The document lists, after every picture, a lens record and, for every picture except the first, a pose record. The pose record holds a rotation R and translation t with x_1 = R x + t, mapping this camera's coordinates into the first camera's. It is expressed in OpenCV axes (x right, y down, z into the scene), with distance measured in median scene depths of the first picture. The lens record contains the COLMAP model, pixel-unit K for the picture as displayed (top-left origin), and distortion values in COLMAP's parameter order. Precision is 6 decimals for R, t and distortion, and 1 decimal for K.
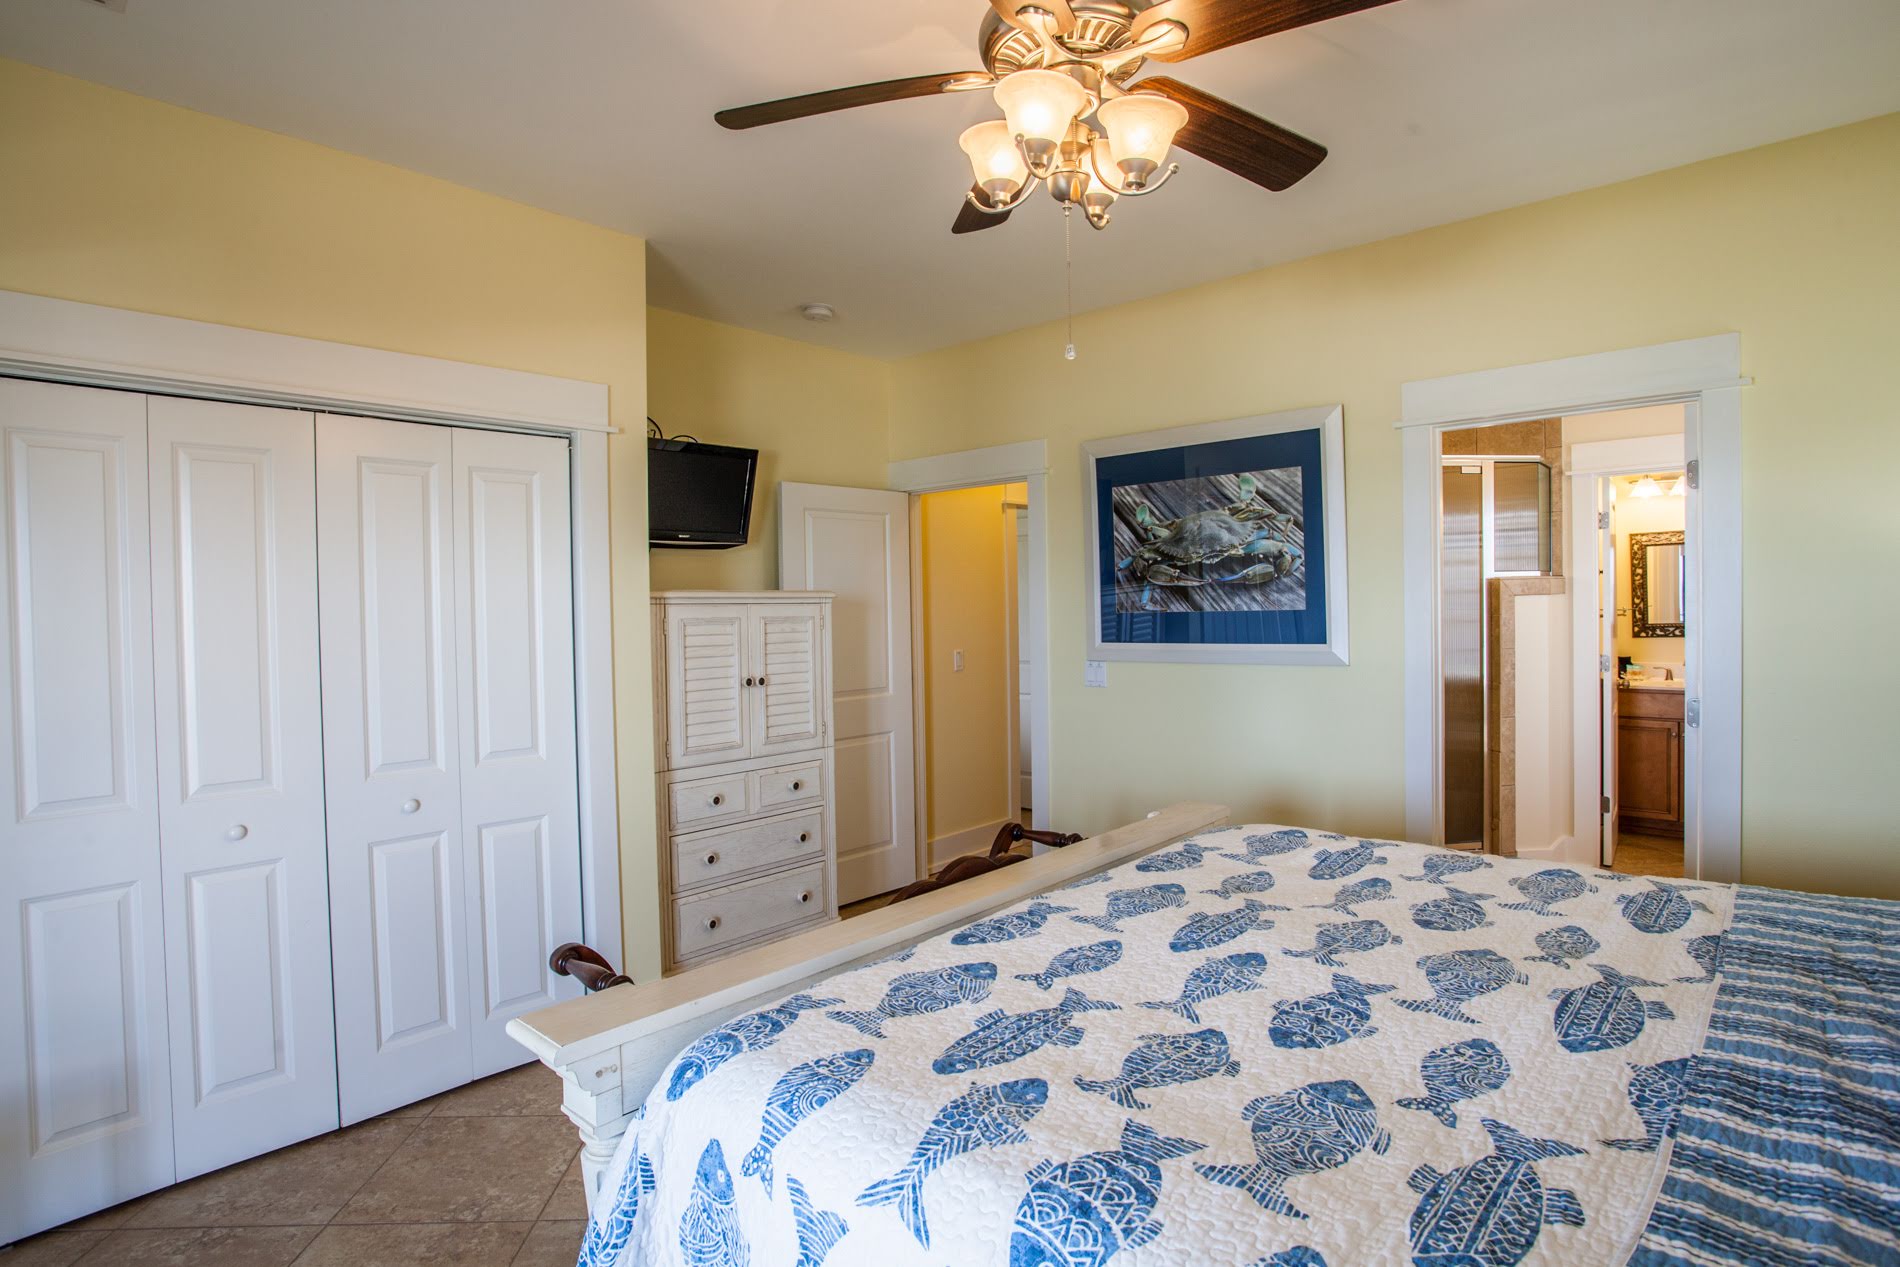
lens RADIAL K [[1021.3, 0, 950.0], [0, 1021.3, 631.6], [0, 0, 1]] dist [-0.021444, -0.000379]
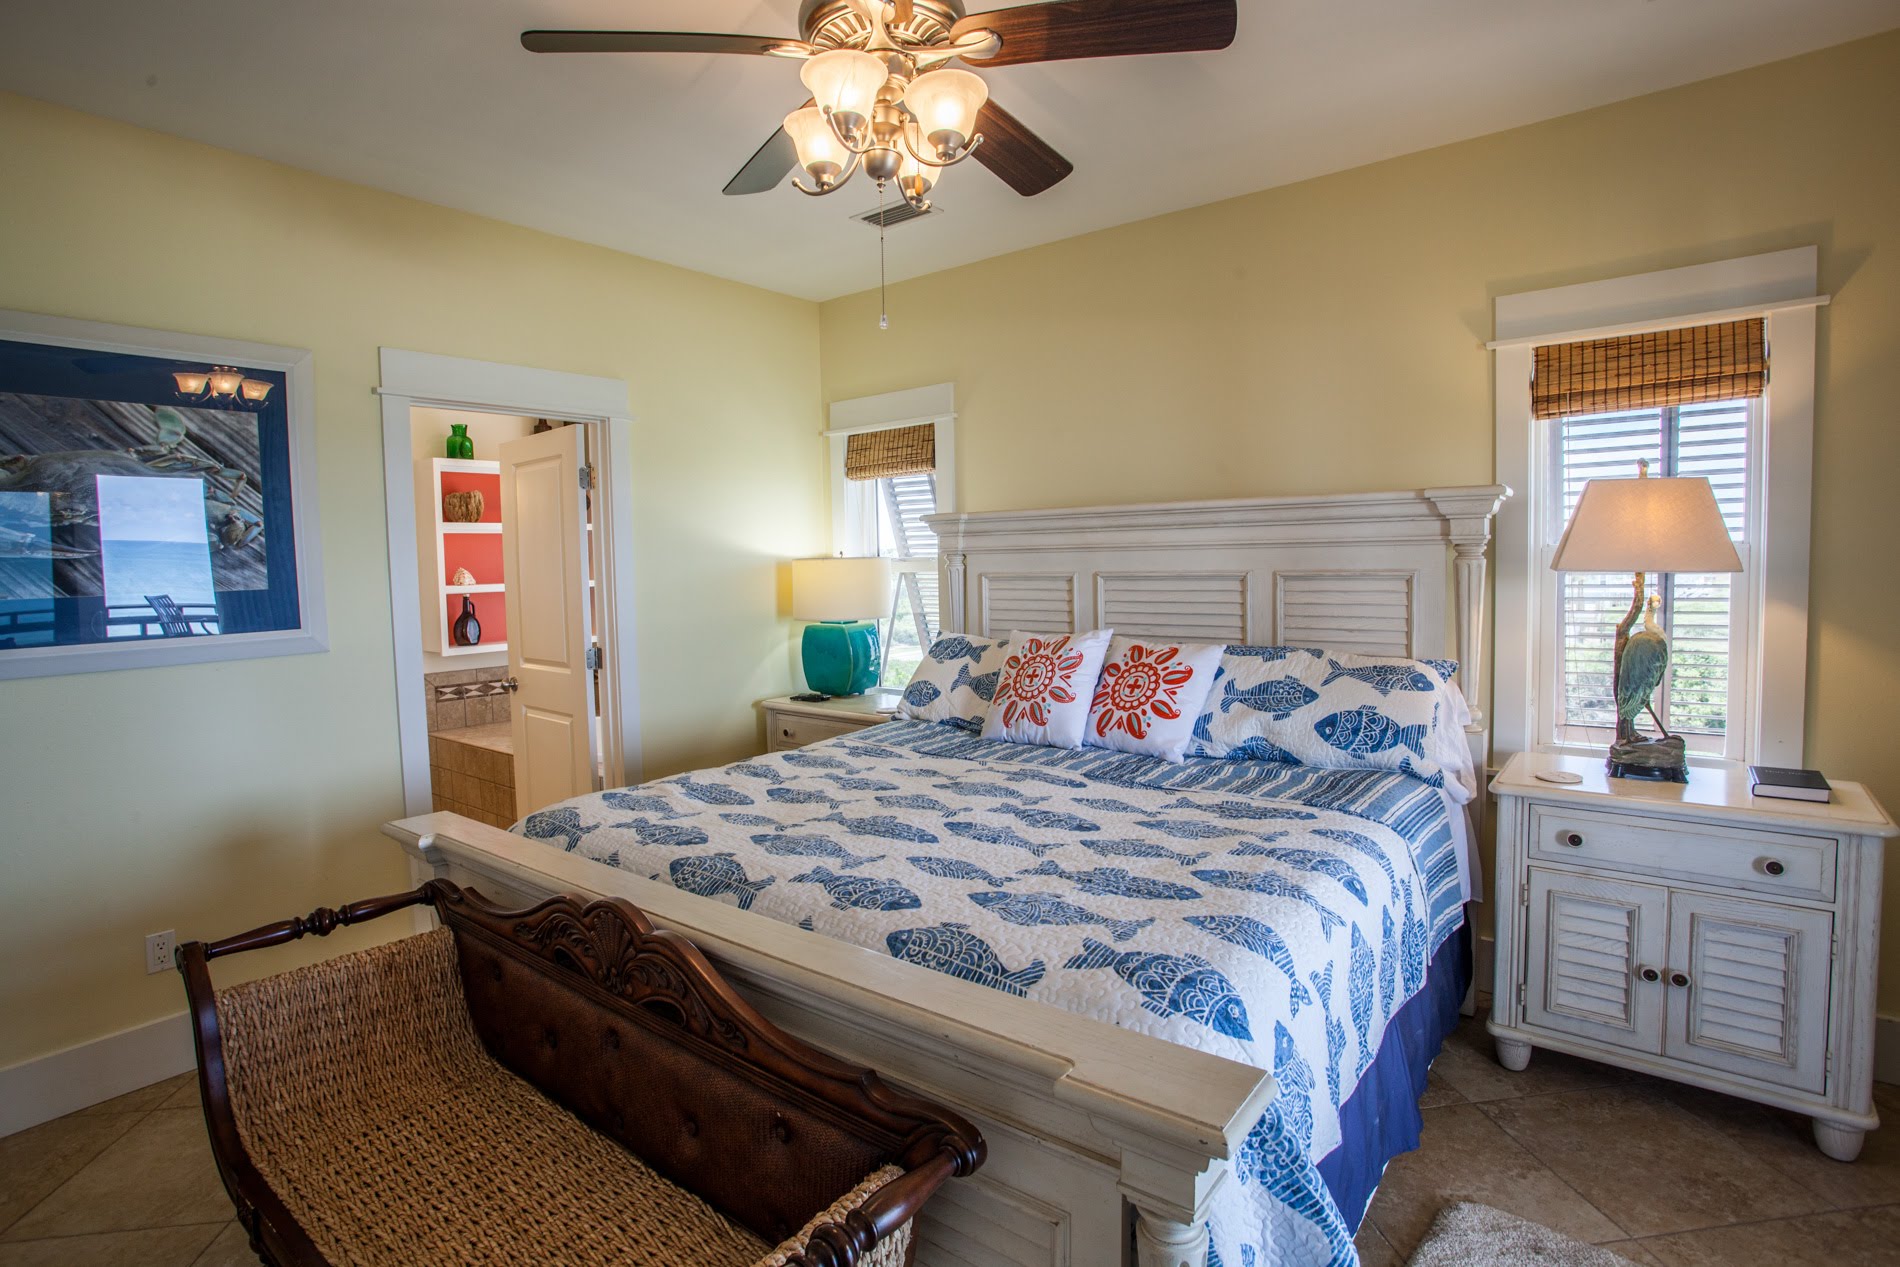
lens RADIAL K [[948.1, 0, 950.0], [0, 948.1, 623.2], [0, 0, 1]] dist [-0.004406, -0.000201]
pose [[-0.075429, -0.054808, 0.995644, -0.456343], [0.044455, 0.997311, 0.058268, -0.014123], [-0.996160, 0.048656, -0.072790, 0.507634]]
